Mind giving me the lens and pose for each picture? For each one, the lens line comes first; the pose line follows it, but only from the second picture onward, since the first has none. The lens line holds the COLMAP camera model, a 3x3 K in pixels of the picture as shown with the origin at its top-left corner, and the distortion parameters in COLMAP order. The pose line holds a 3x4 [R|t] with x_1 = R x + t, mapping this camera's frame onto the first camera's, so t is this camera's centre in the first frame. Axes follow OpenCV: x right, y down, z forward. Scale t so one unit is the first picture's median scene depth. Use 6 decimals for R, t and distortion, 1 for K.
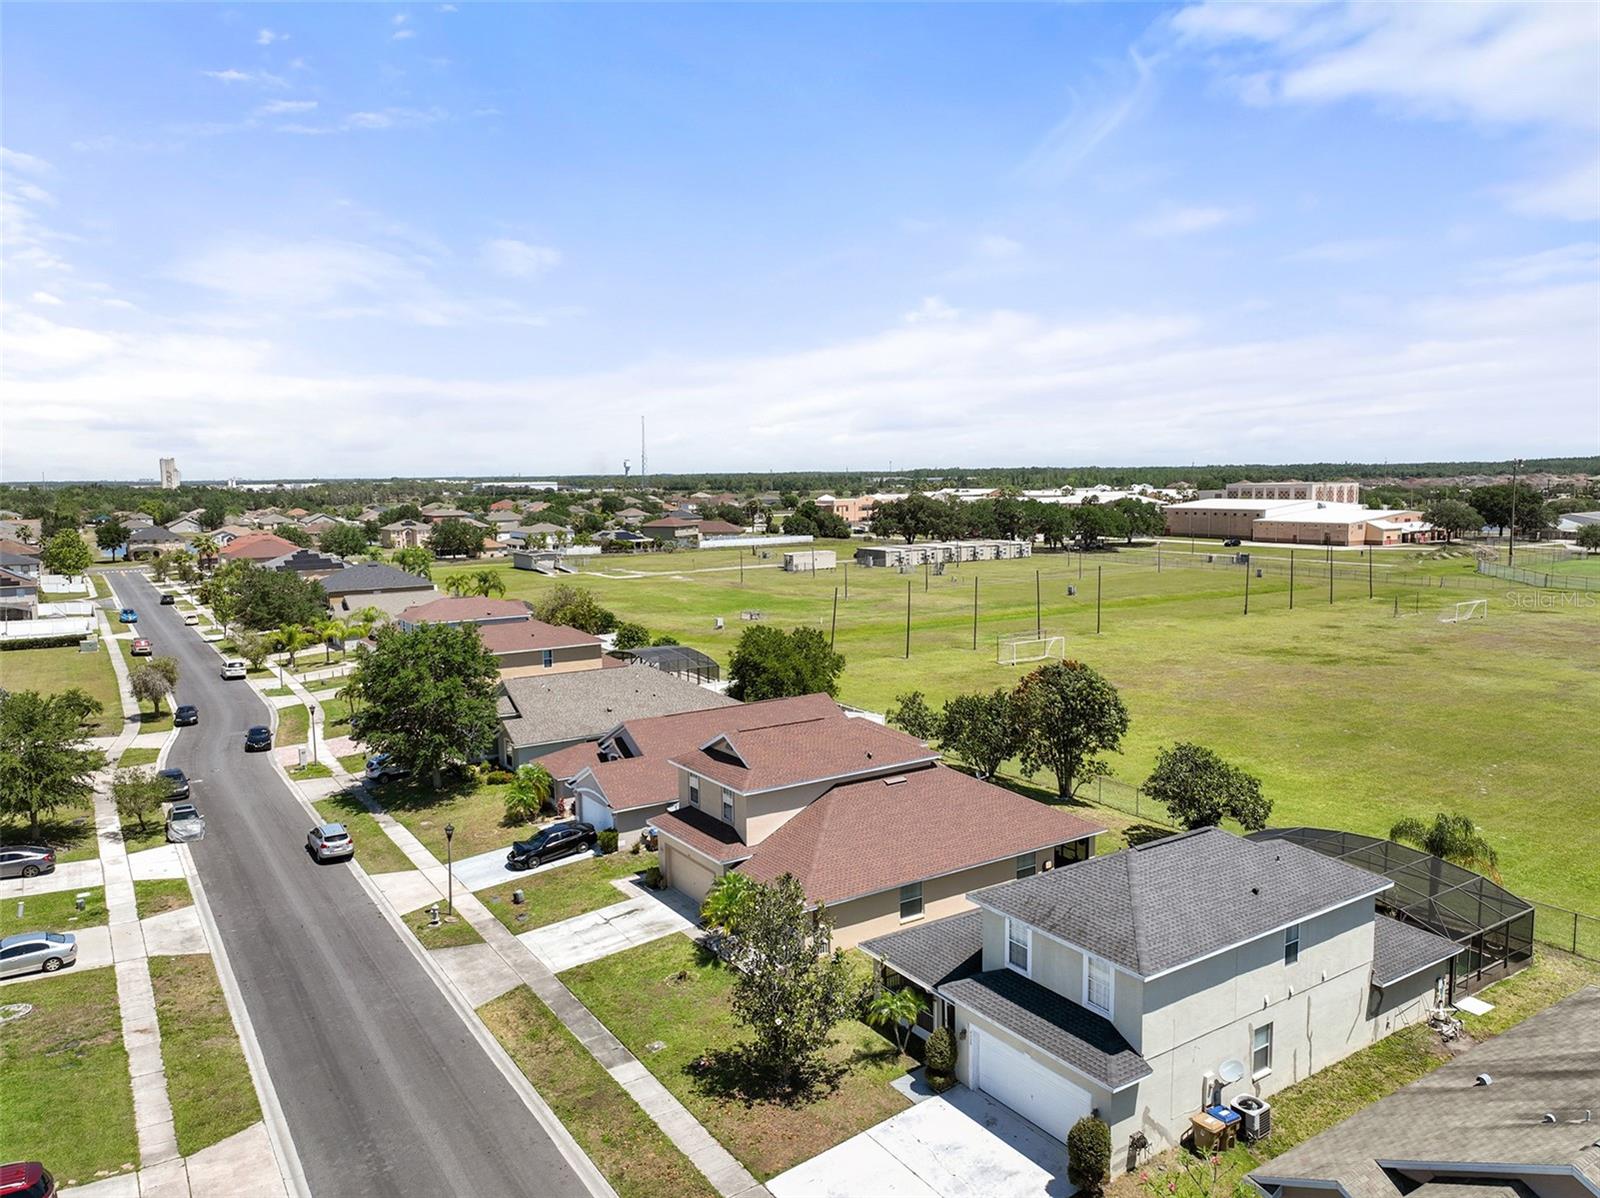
lens RADIAL K [[1114.1, 0, 798.9], [0, 1114.1, 609.4], [0, 0, 1]] dist [0.009520, 0.000386]
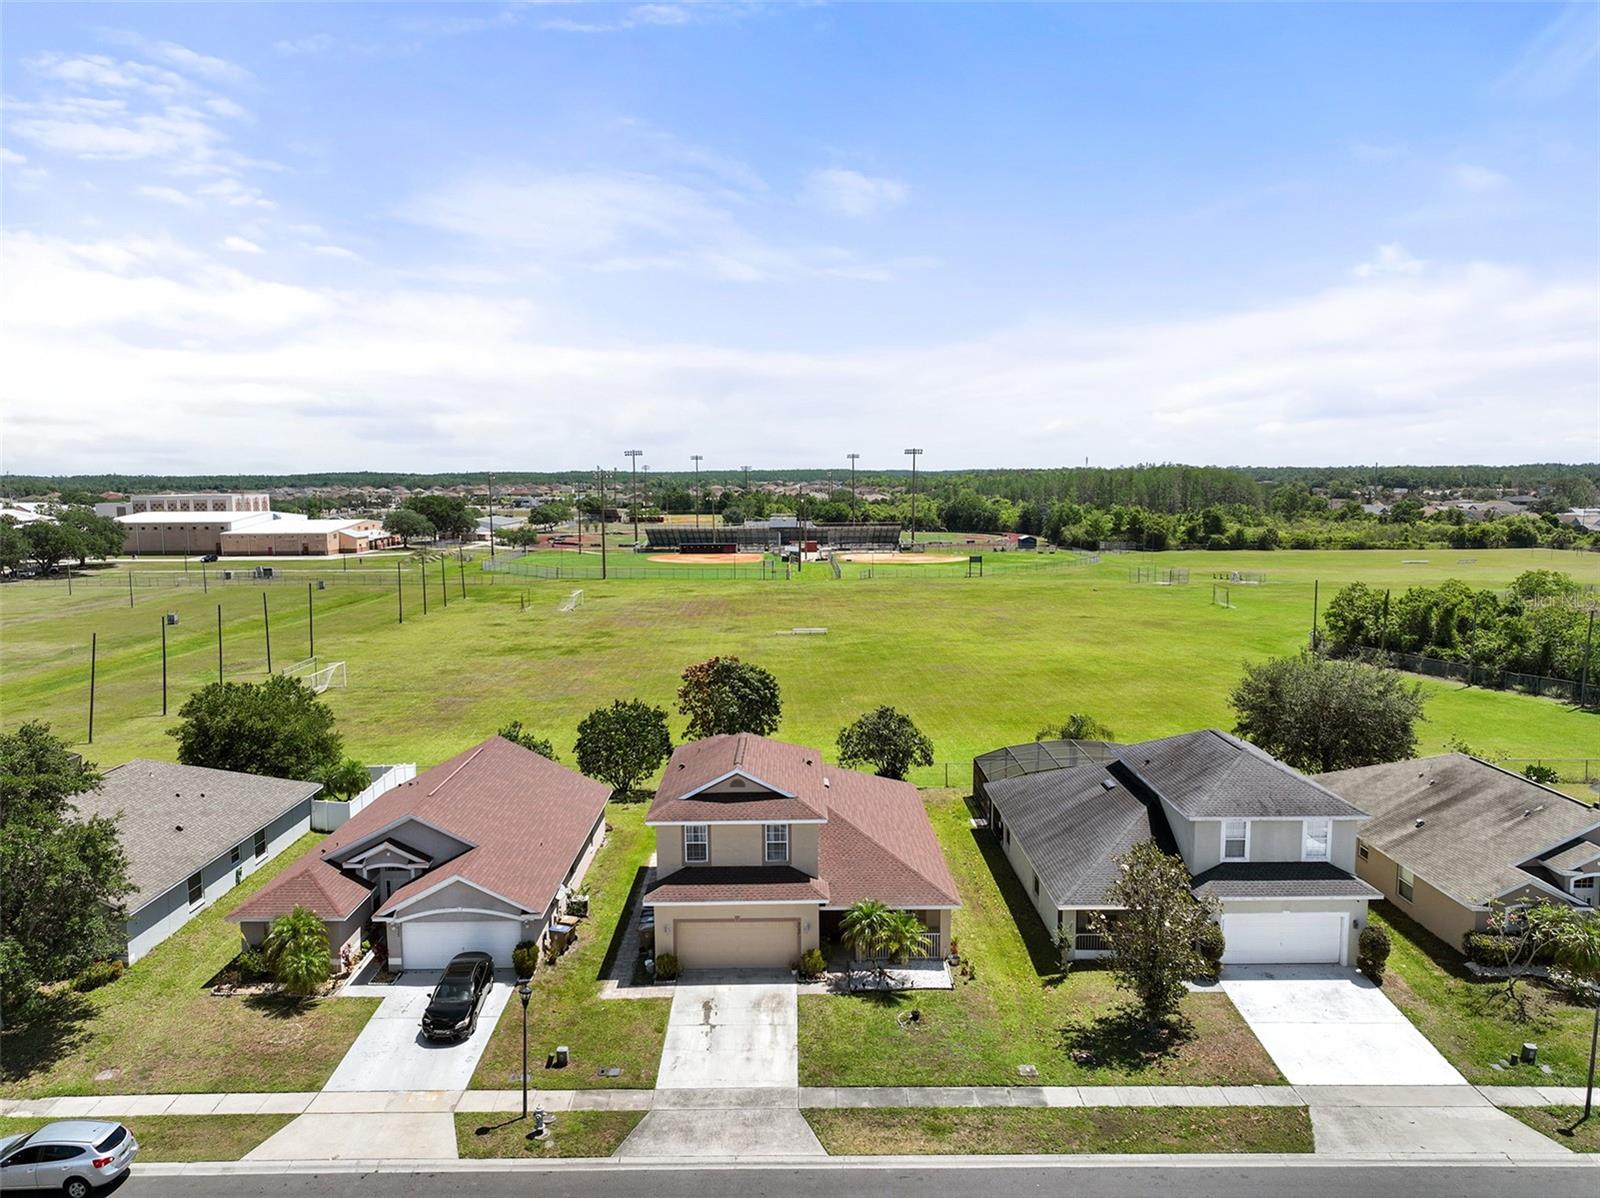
lens RADIAL K [[1114.1, 0, 798.5], [0, 1114.1, 588.5], [0, 0, 1]] dist [0.009520, 0.000386]
pose [[0.549475, -0.076426, 0.832007, -0.639966], [0.100722, 0.994604, 0.024843, -0.041310], [-0.829417, 0.070150, 0.554208, 0.382788]]
